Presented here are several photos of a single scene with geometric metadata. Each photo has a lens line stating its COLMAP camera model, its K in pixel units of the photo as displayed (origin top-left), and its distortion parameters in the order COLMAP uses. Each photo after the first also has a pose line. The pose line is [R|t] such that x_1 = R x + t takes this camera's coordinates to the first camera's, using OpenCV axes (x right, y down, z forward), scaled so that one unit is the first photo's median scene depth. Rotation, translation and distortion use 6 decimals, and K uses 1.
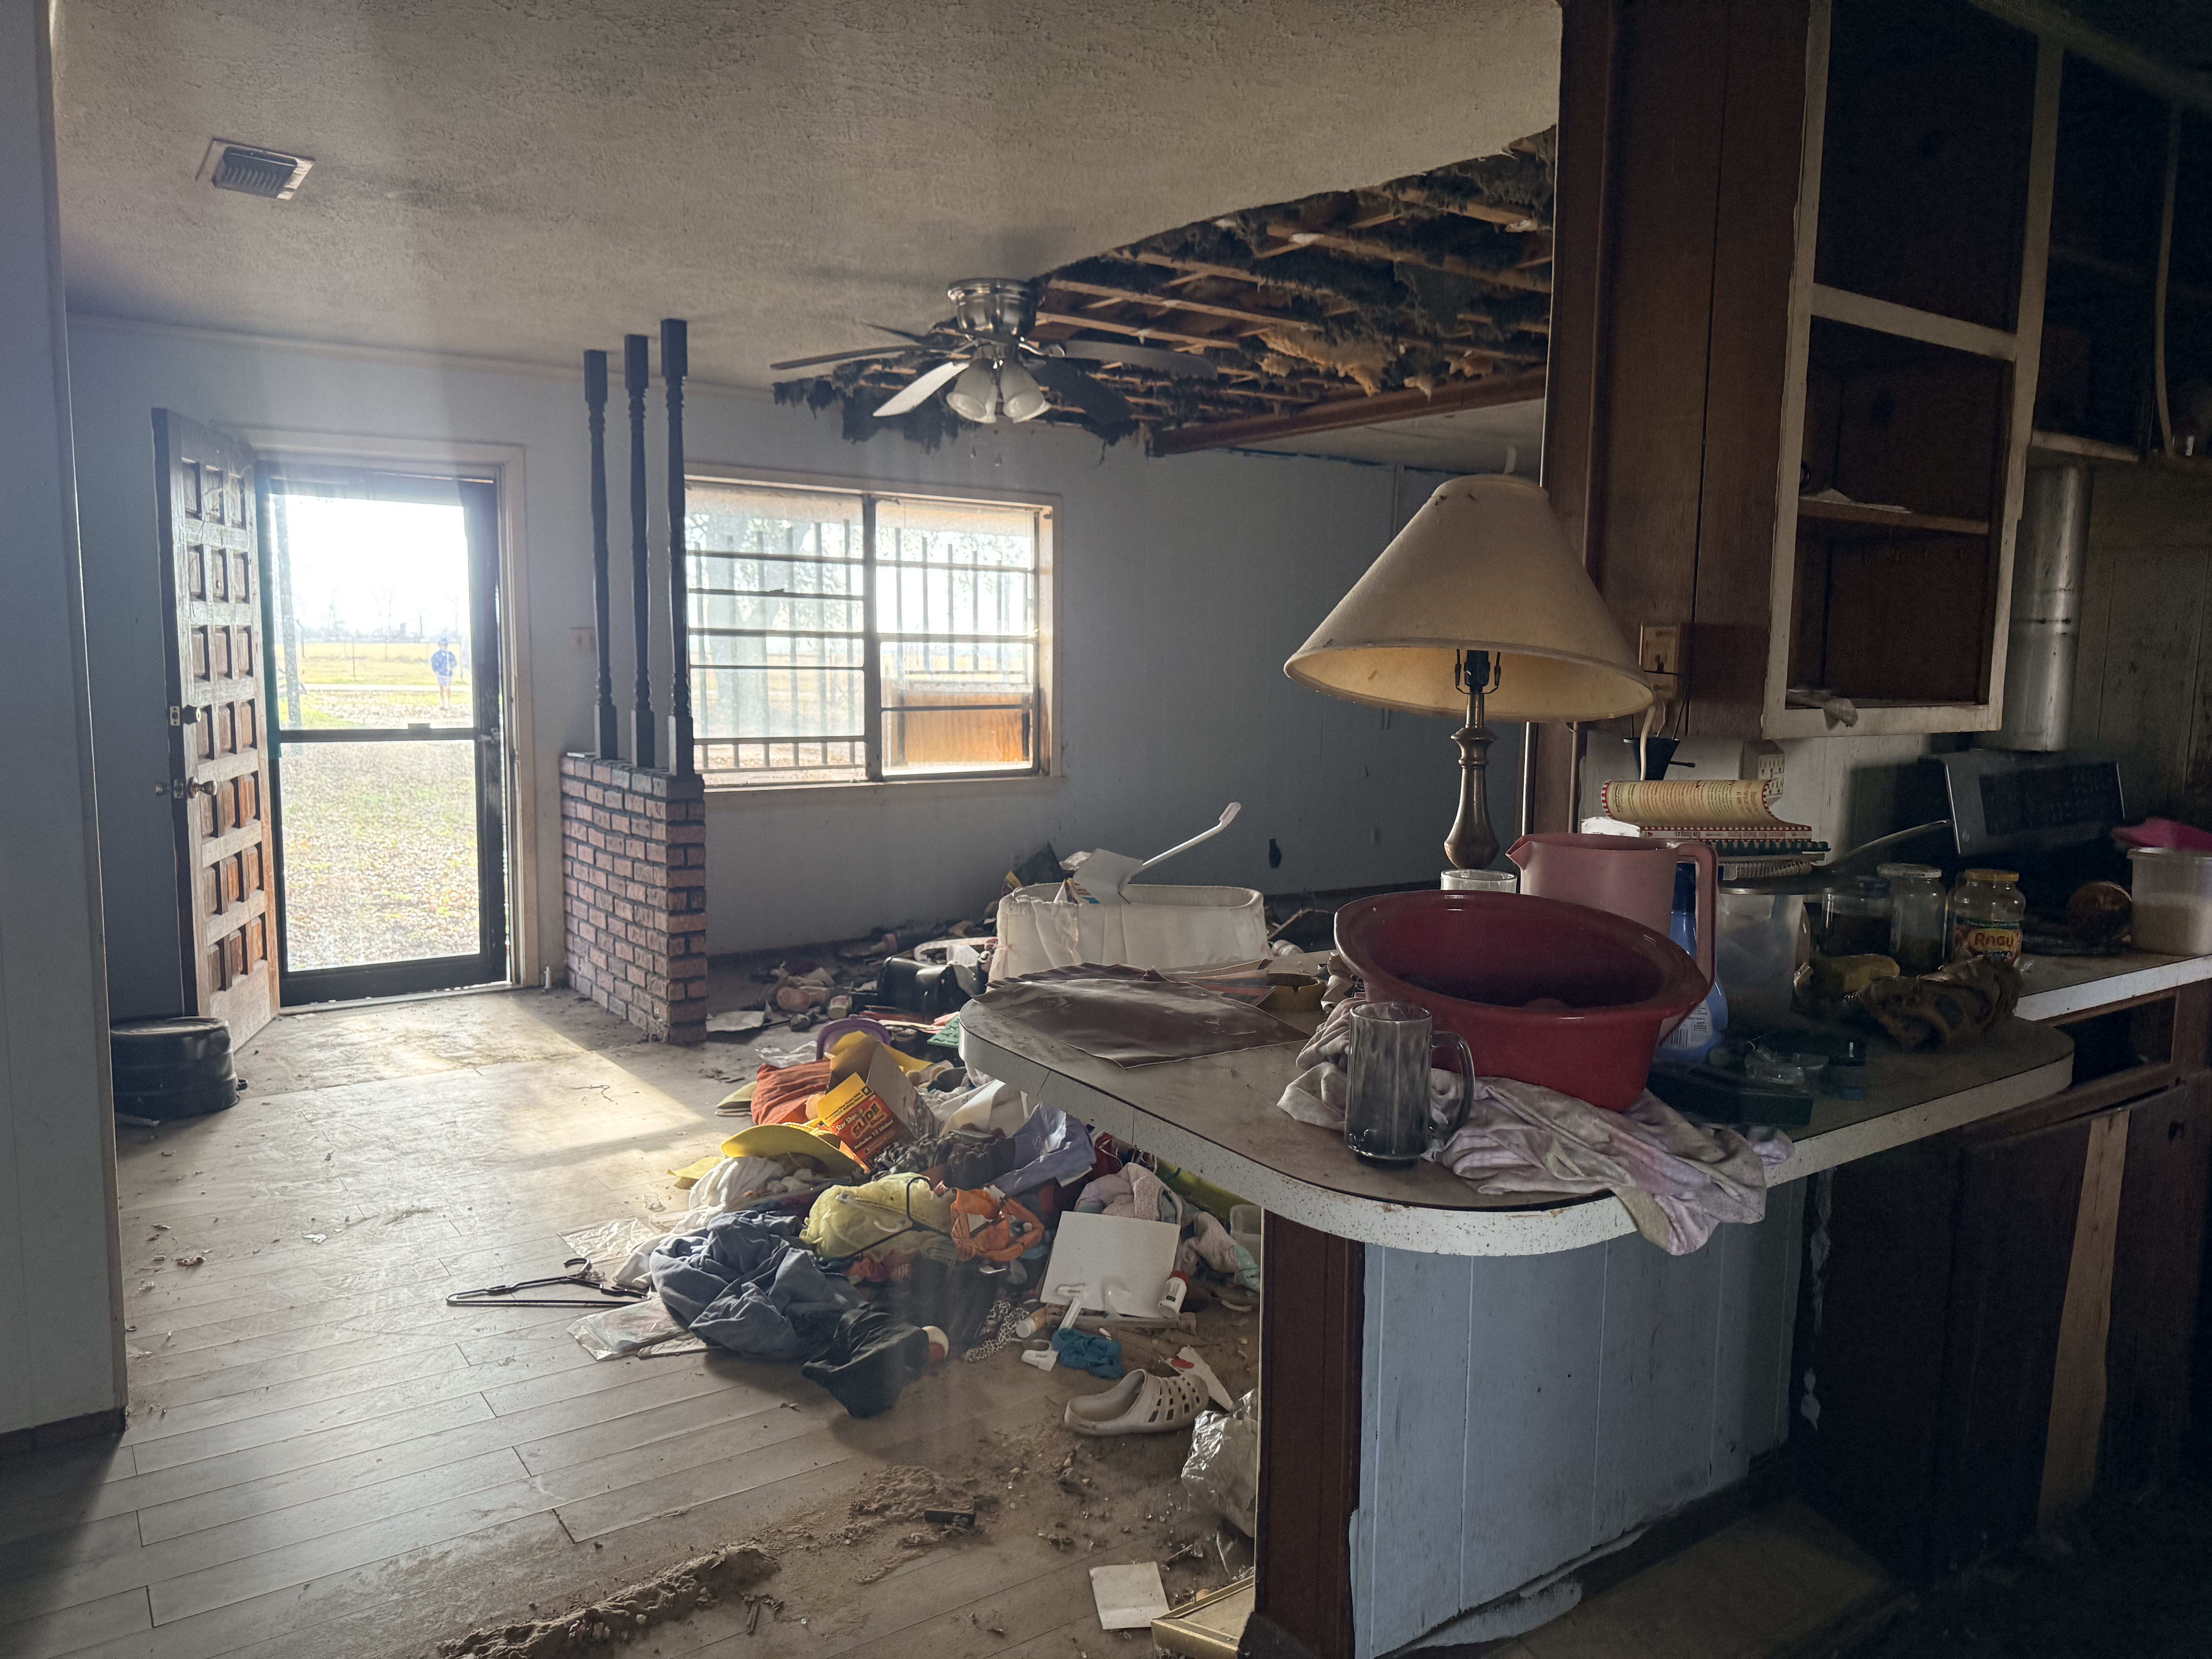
lens RADIAL K [[1571.9, 0, 1106.0], [0, 1571.9, 829.5], [0, 0, 1]] dist [0.072603, -0.092718]
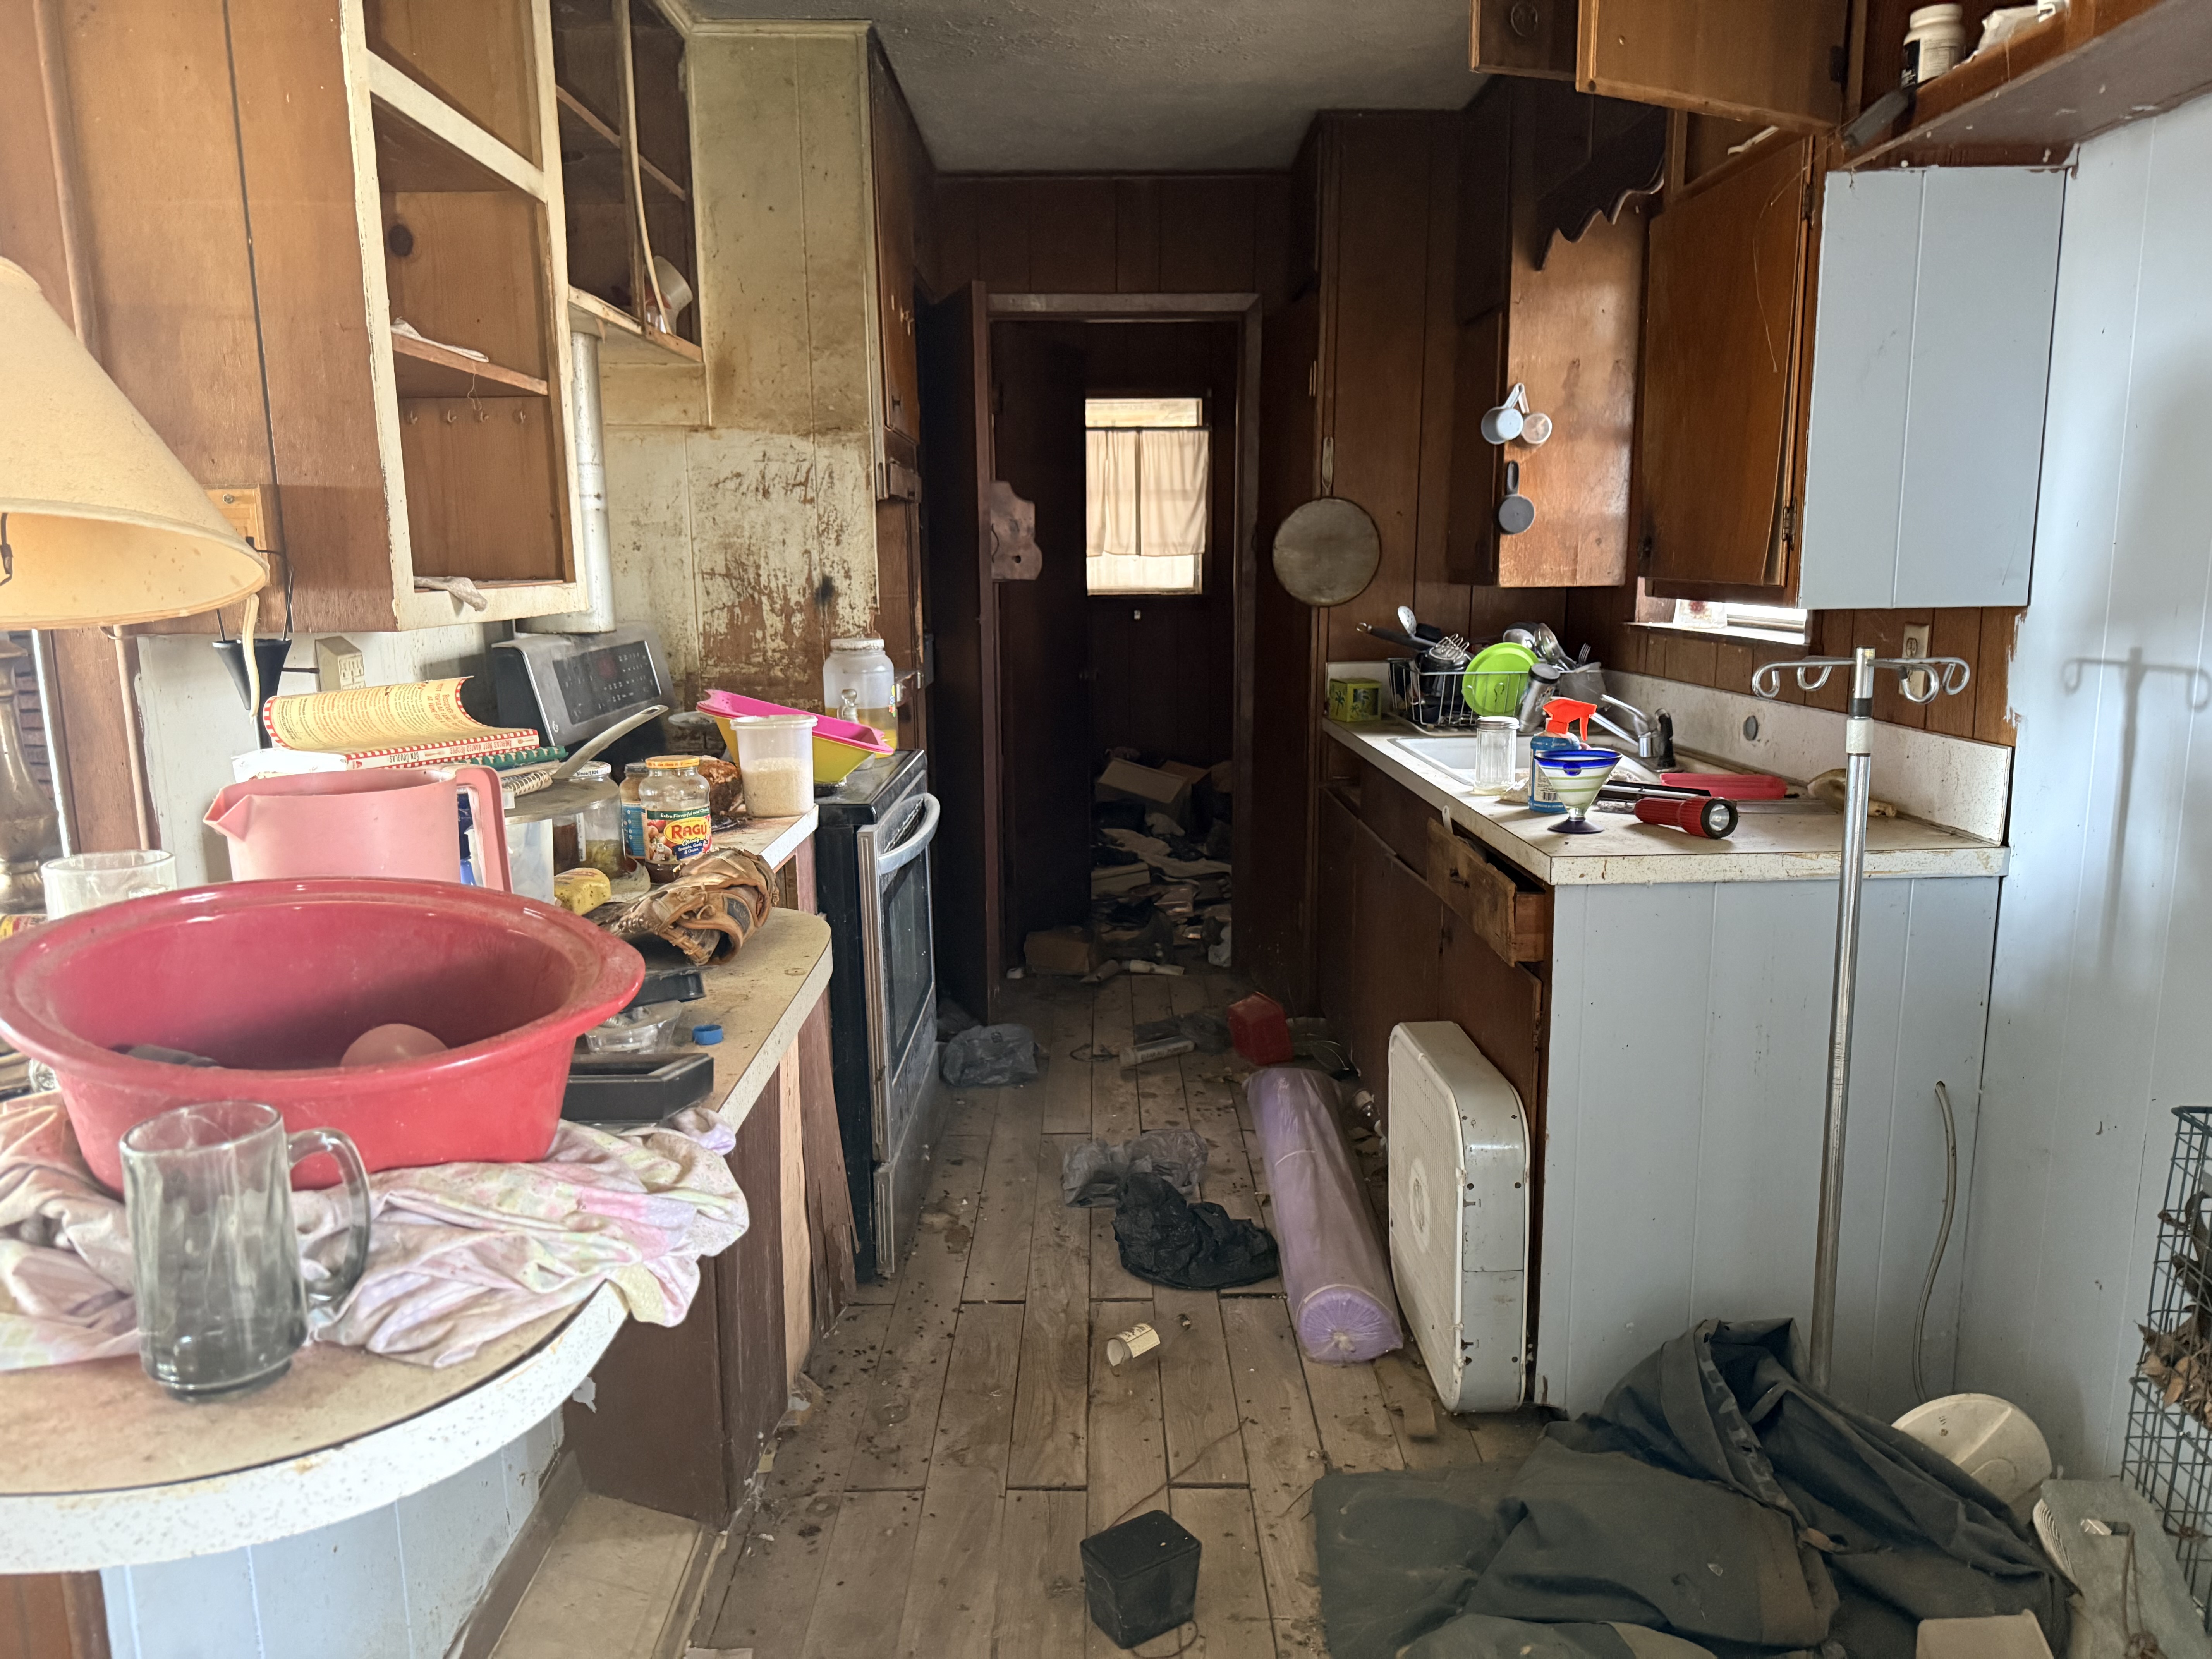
lens RADIAL K [[1571.9, 0, 1106.0], [0, 1571.9, 829.5], [0, 0, 1]] dist [0.072603, -0.092718]
pose [[0.571919, -0.164577, 0.803631, -0.056082], [0.116888, 0.986021, 0.118743, -0.014504], [-0.811939, 0.026024, 0.583161, 0.300018]]
